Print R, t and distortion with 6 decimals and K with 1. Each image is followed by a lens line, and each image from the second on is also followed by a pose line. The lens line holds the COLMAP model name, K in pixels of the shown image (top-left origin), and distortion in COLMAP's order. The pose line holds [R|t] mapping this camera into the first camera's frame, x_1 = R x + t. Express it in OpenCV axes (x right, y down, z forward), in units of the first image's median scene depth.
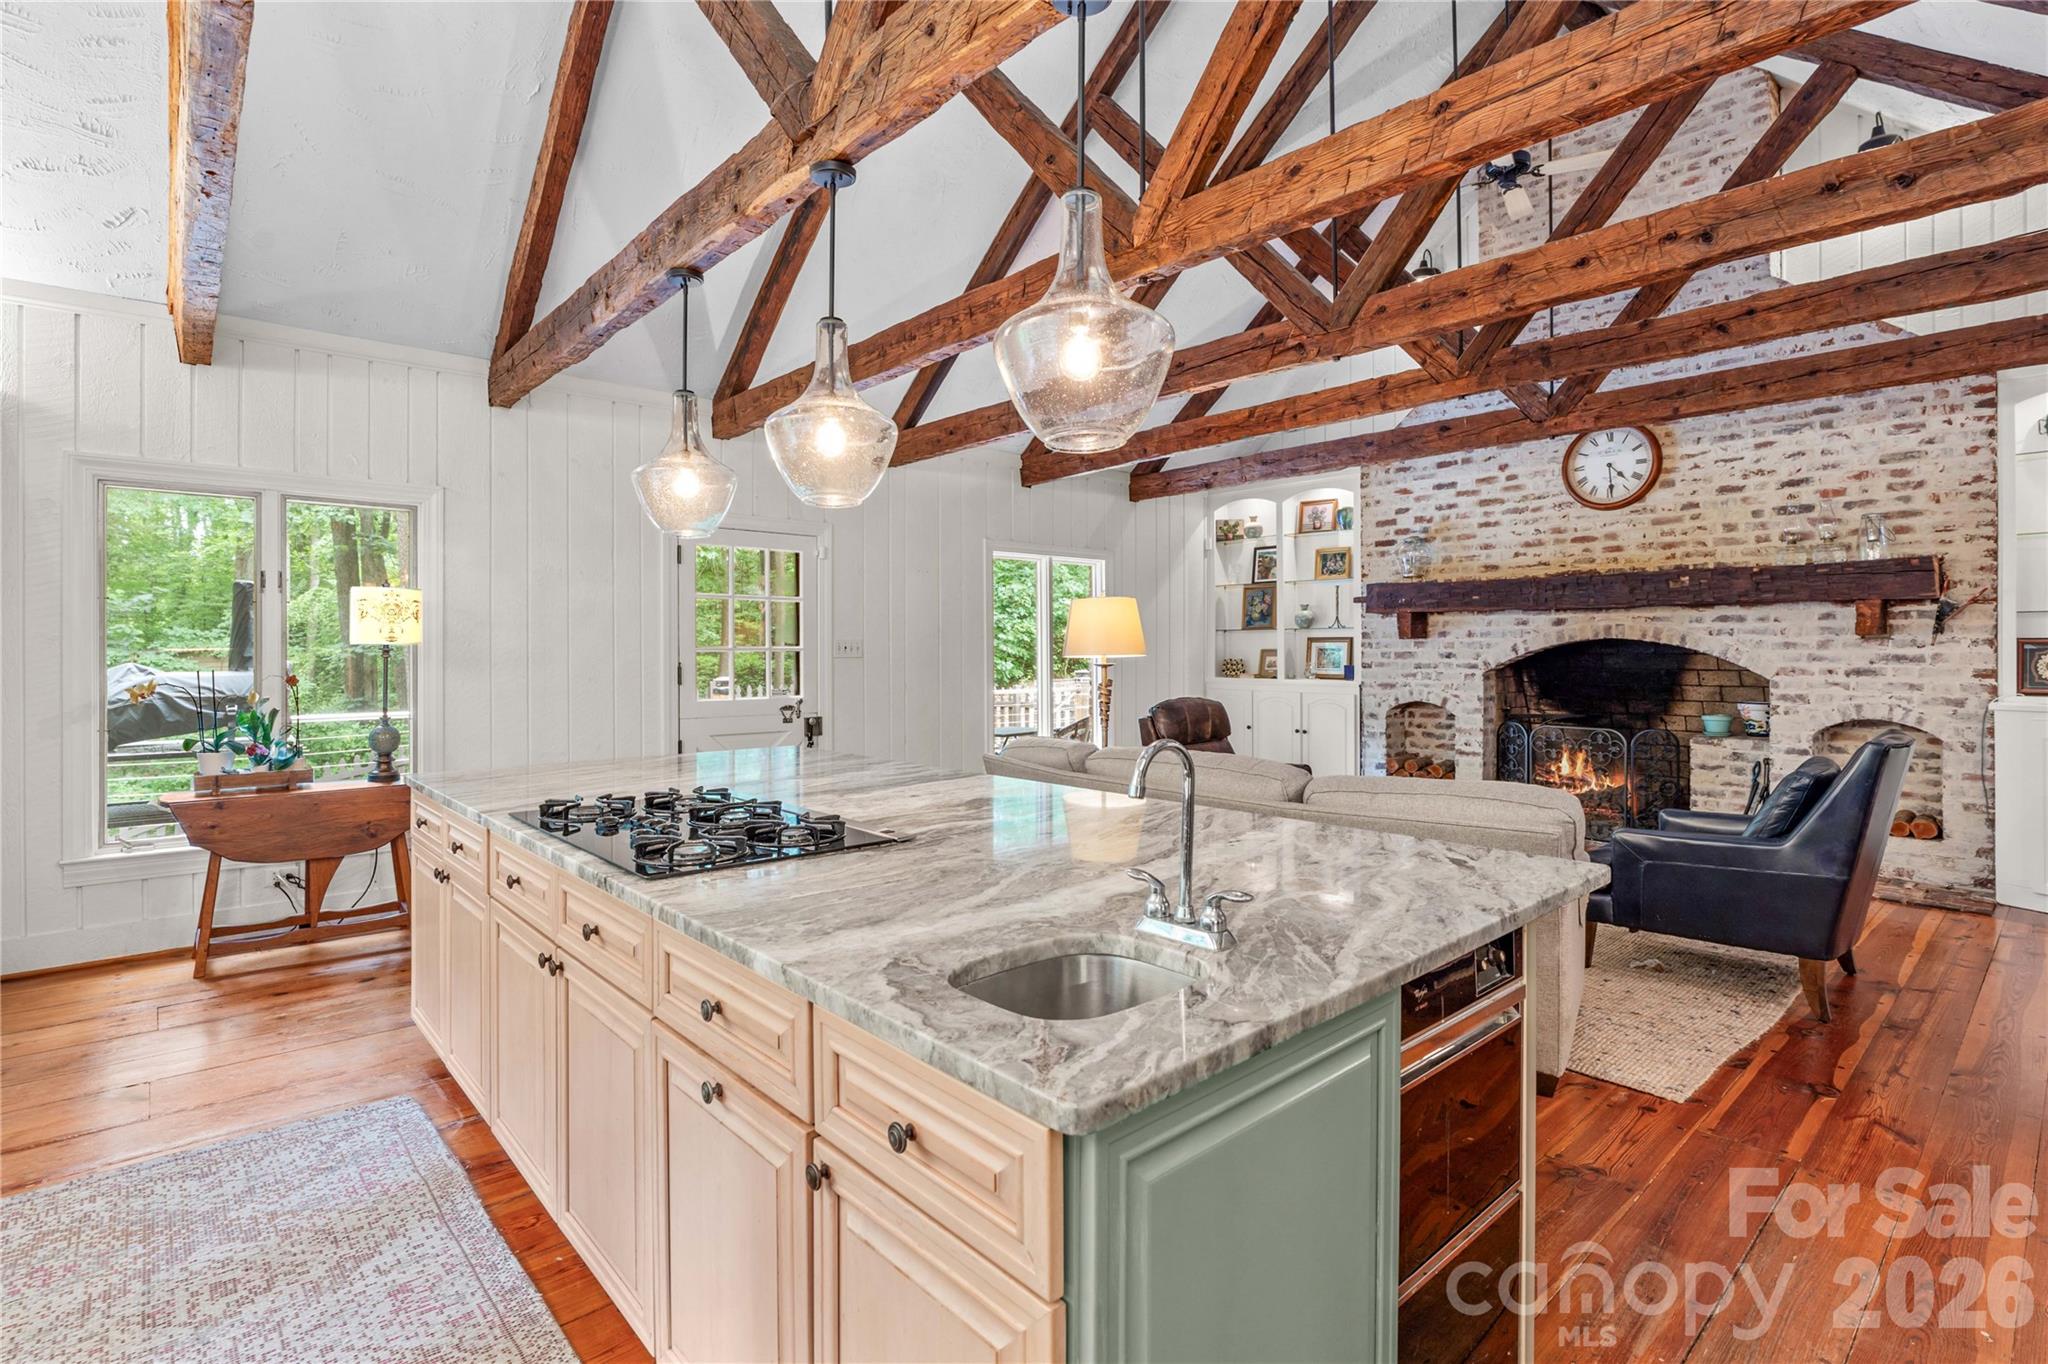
lens RADIAL K [[958.5, 0, 1031.5], [0, 958.5, 648.1], [0, 0, 1]] dist [-0.014756, 0.005681]
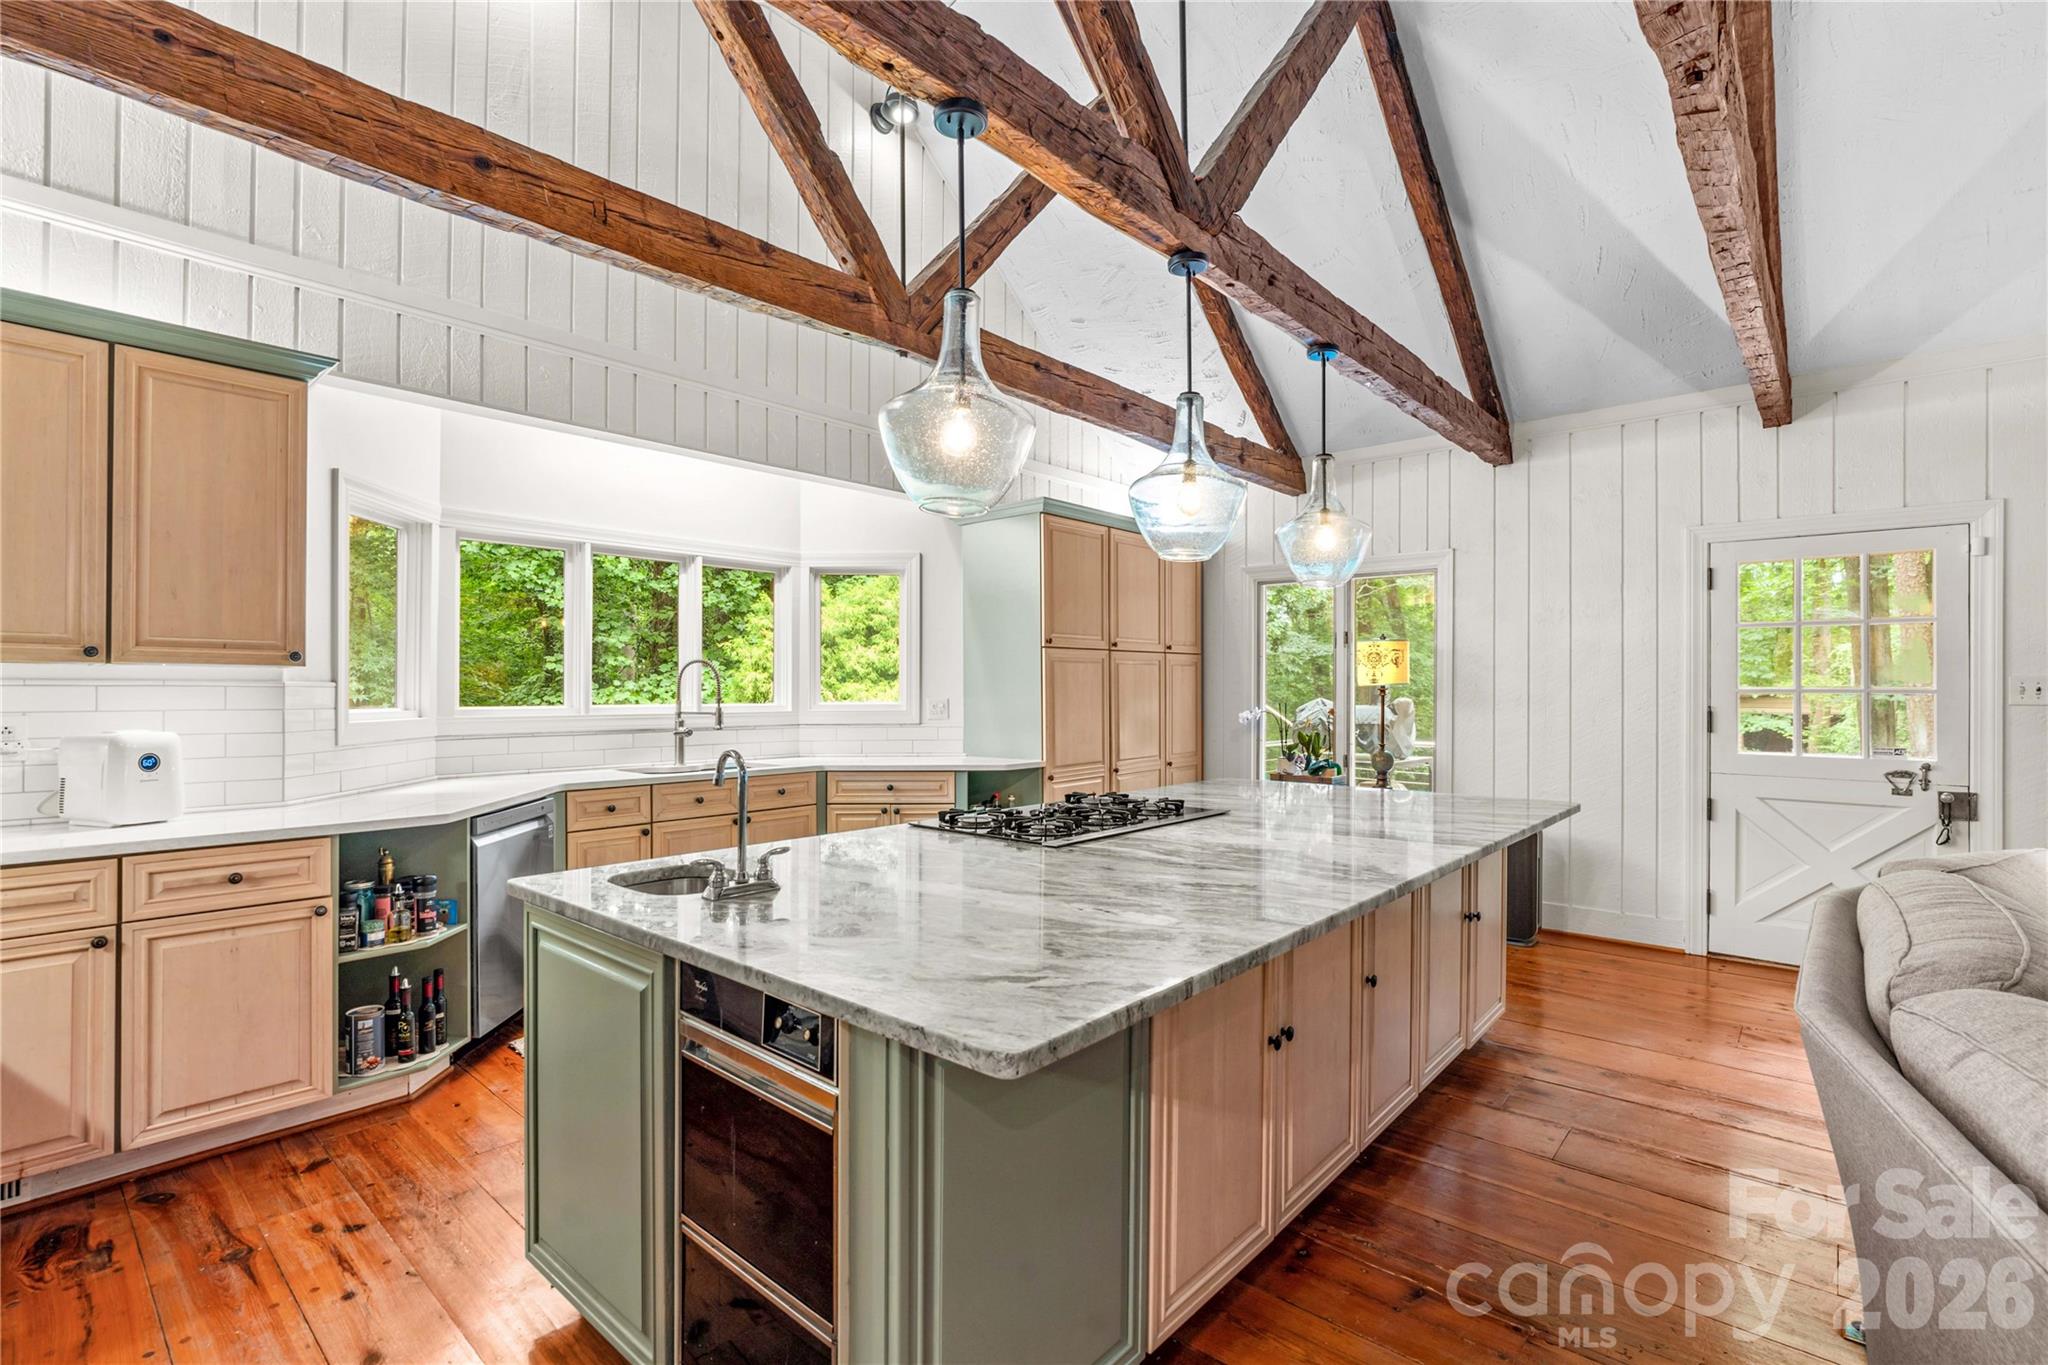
lens RADIAL K [[958.5, 0, 1037.9], [0, 958.5, 681.6], [0, 0, 1]] dist [-0.014756, 0.005681]
pose [[0.128257, -0.006647, -0.991719, 0.344084], [-0.005311, 0.999959, -0.007389, 0.002237], [0.991727, 0.006214, 0.128216, 0.273036]]
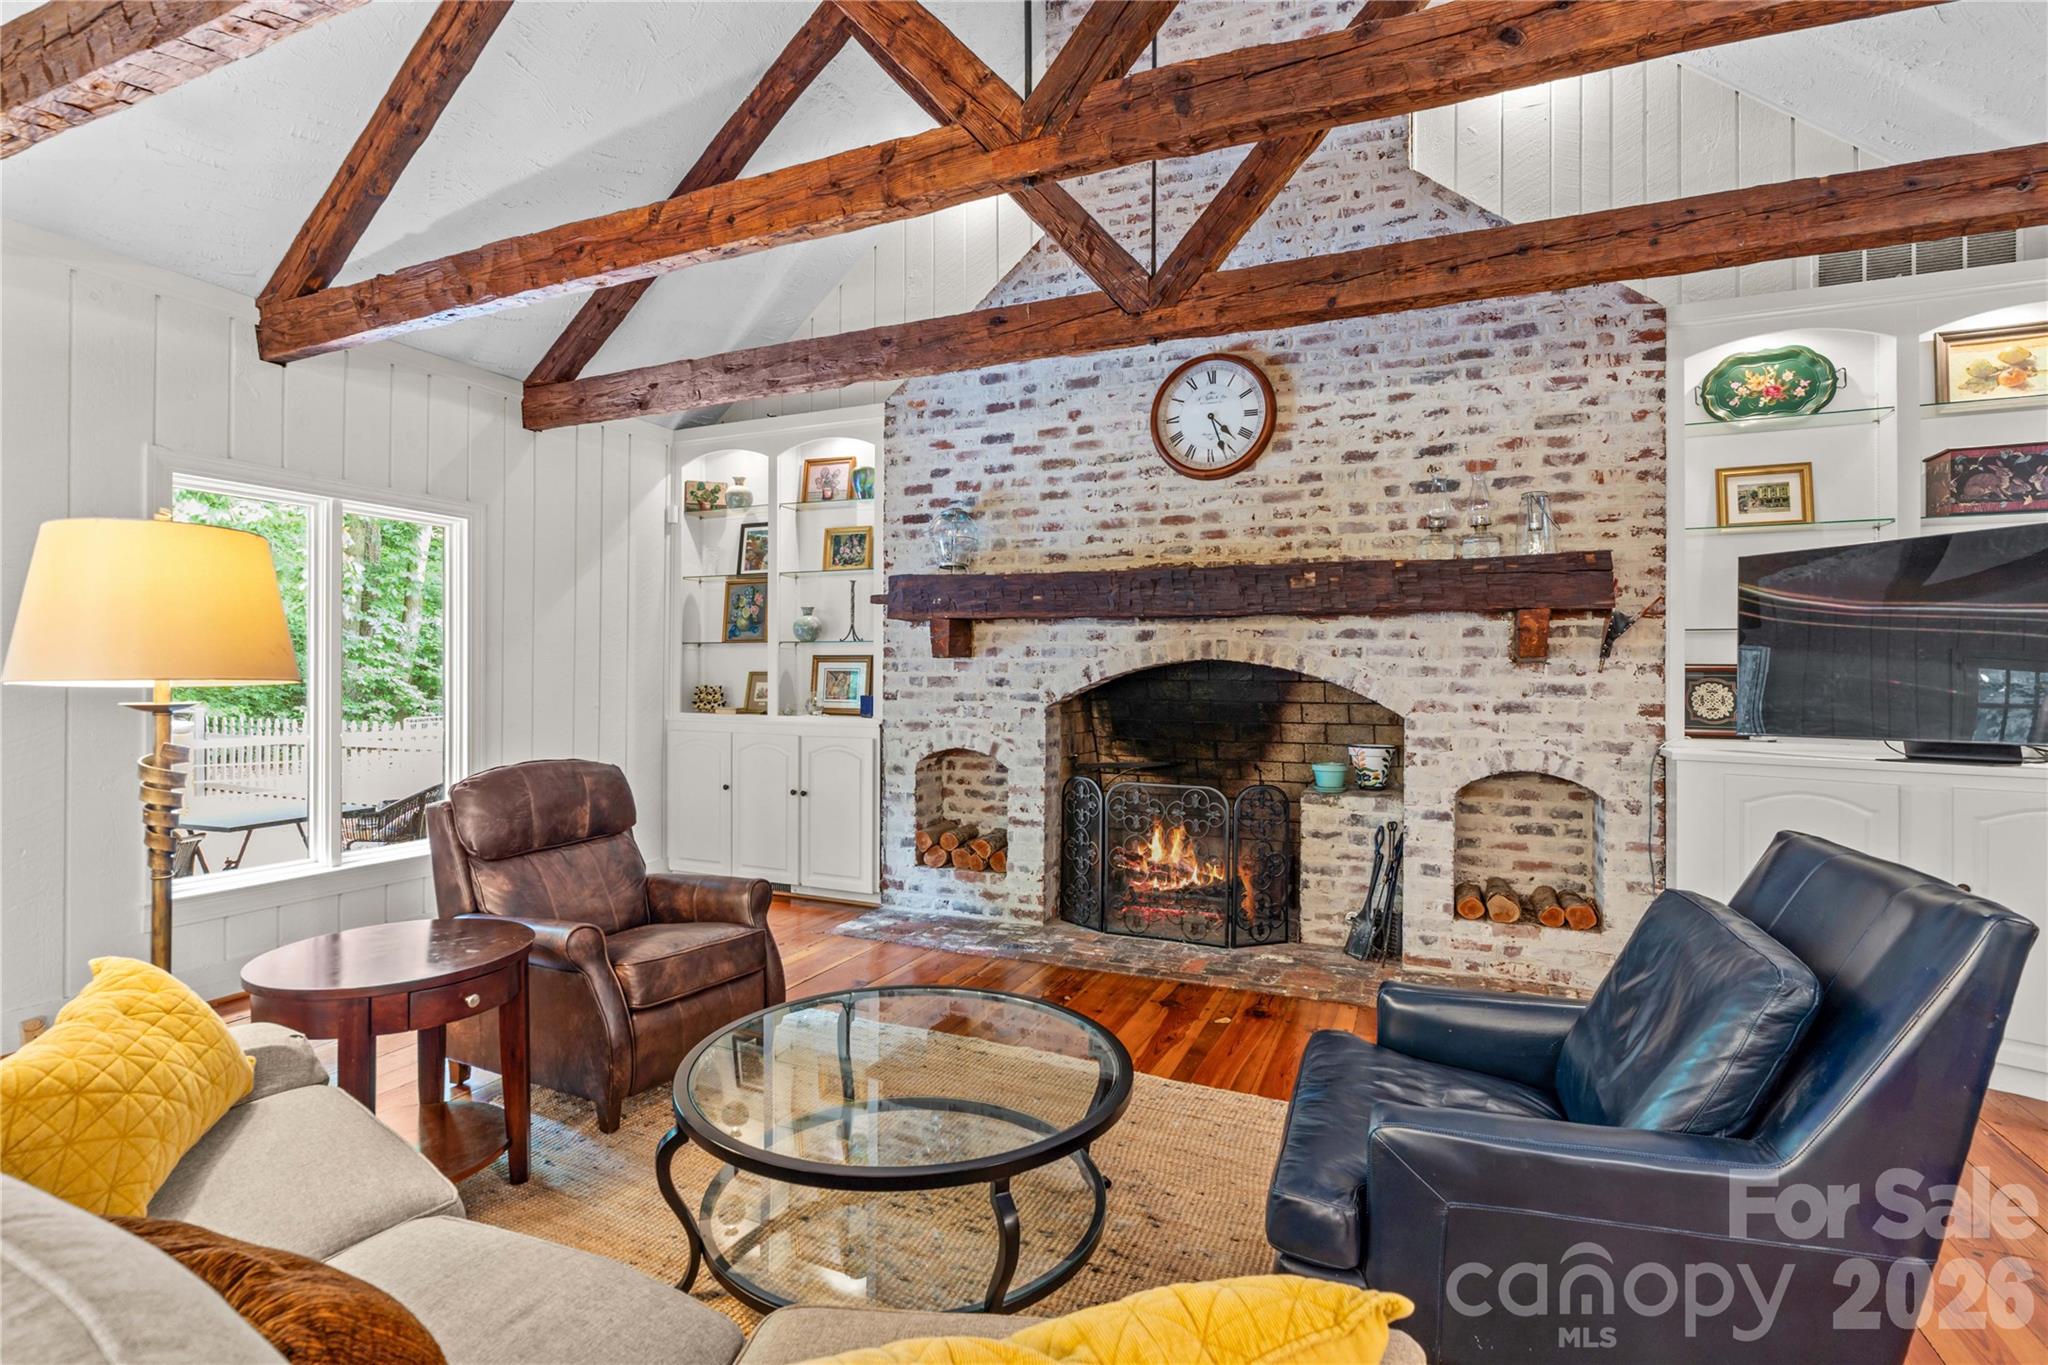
lens RADIAL K [[958.5, 0, 1010.5], [0, 958.5, 671.7], [0, 0, 1]] dist [-0.014756, 0.005681]
pose [[0.910918, 0.008019, 0.412510, 0.182086], [-0.007942, 0.999967, -0.001901, 0.001398], [-0.412512, -0.001544, 0.910951, 0.423753]]
